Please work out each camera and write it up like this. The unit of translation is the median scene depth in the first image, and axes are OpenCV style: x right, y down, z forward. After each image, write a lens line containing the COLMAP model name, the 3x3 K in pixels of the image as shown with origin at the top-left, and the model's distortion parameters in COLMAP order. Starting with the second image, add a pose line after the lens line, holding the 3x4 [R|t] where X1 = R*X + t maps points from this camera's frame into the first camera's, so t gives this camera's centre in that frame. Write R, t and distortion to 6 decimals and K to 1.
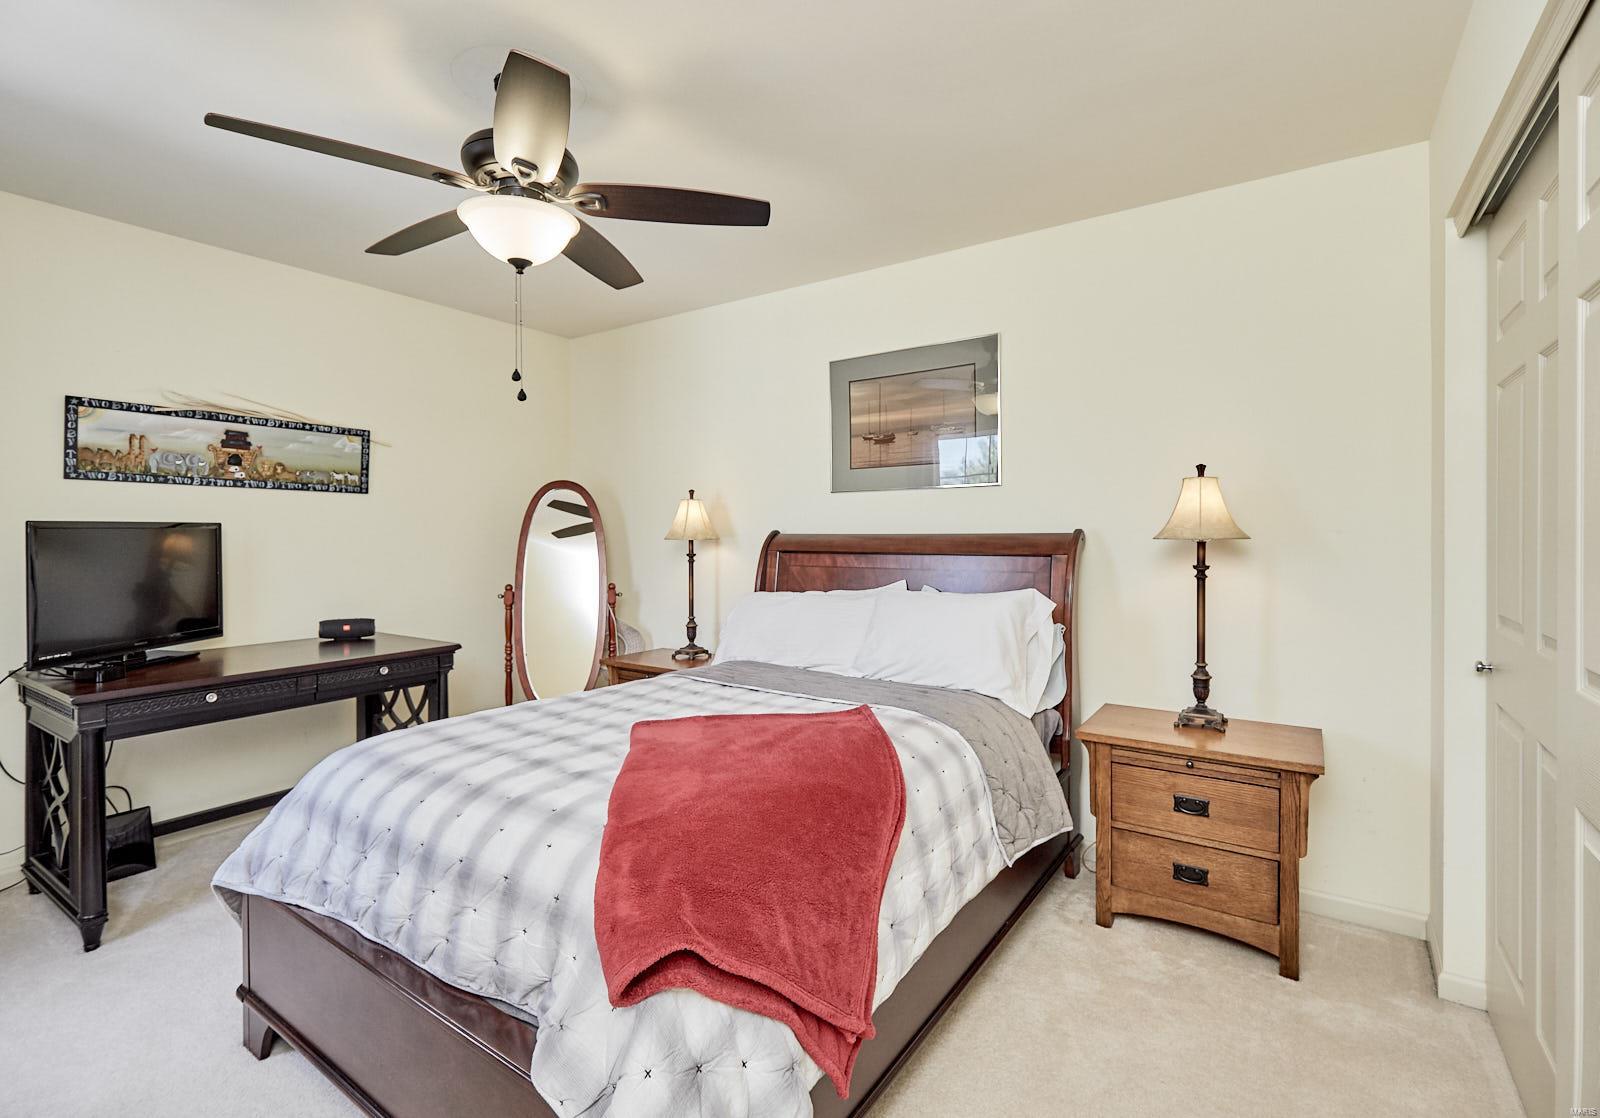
lens RADIAL K [[735.3, 0, 796.8], [0, 735.3, 532.4], [0, 0, 1]] dist [0.020032, -0.012143]
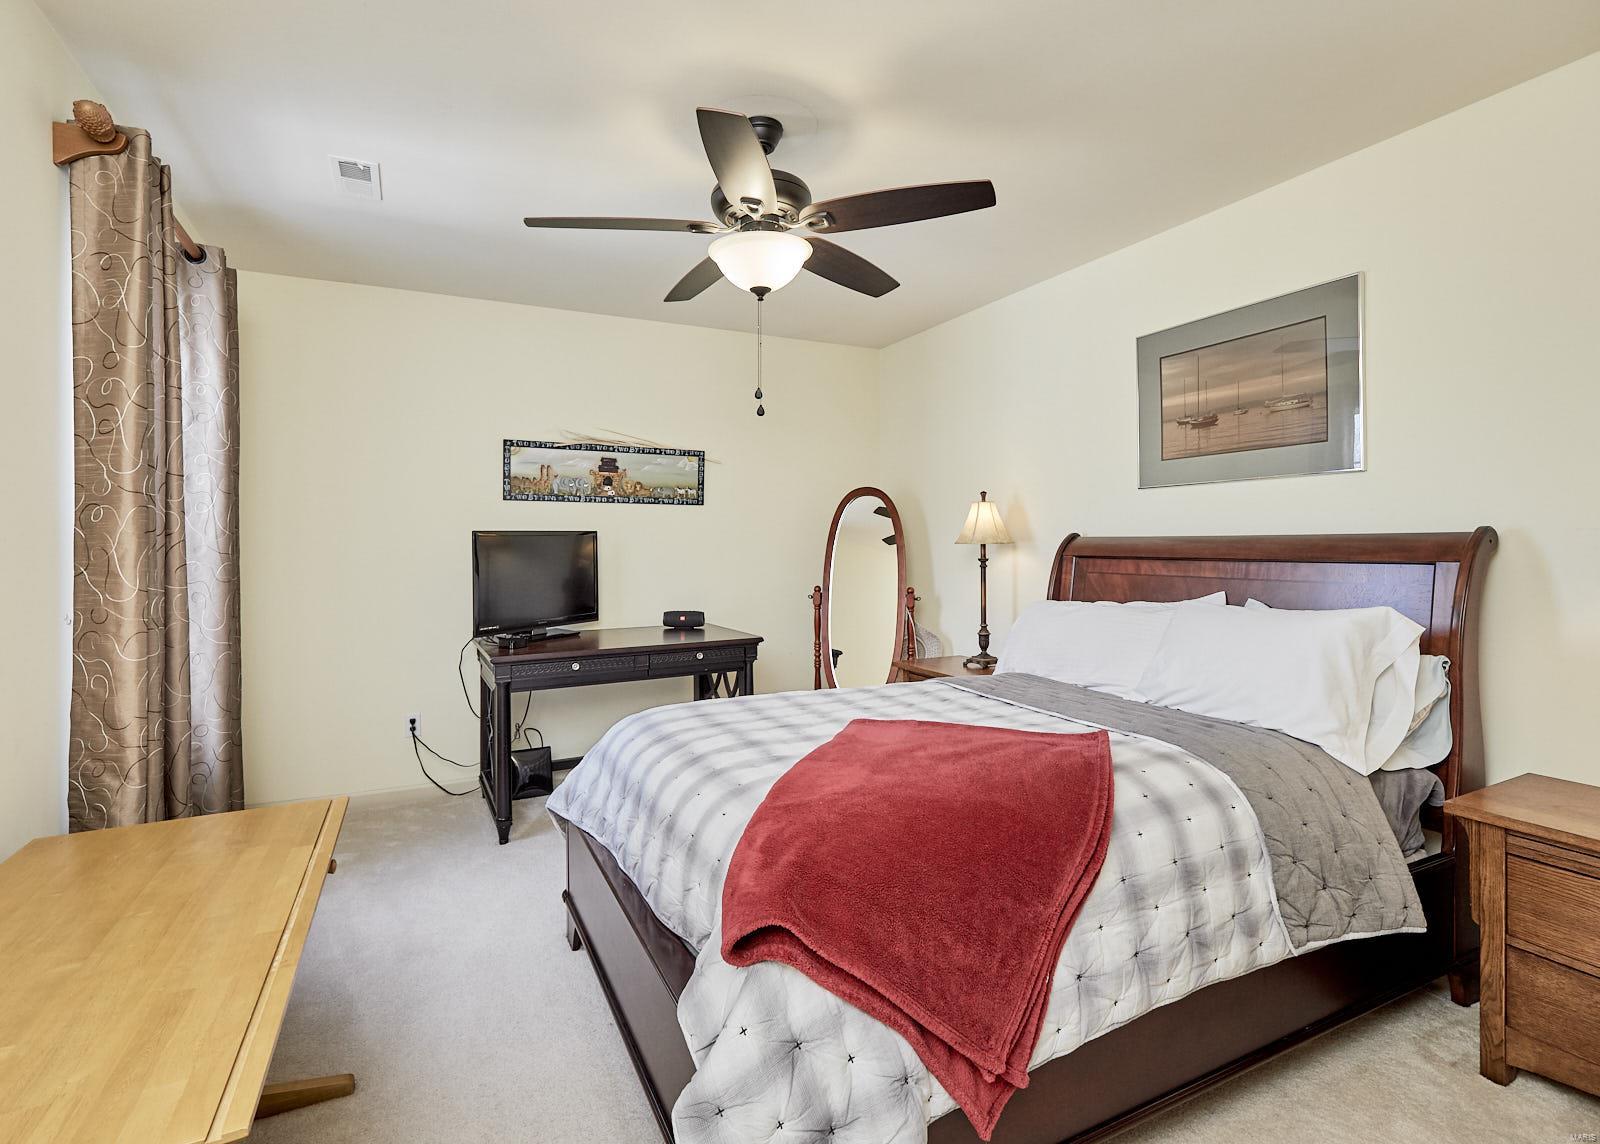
lens RADIAL K [[758.2, 0, 798.9], [0, 758.2, 543.1], [0, 0, 1]] dist [0.021685, -0.009893]
pose [[0.876568, -0.003459, -0.481265, 0.182843], [0.005909, 0.999976, 0.003576, 0.006042], [0.481241, -0.005978, 0.876568, 0.028609]]
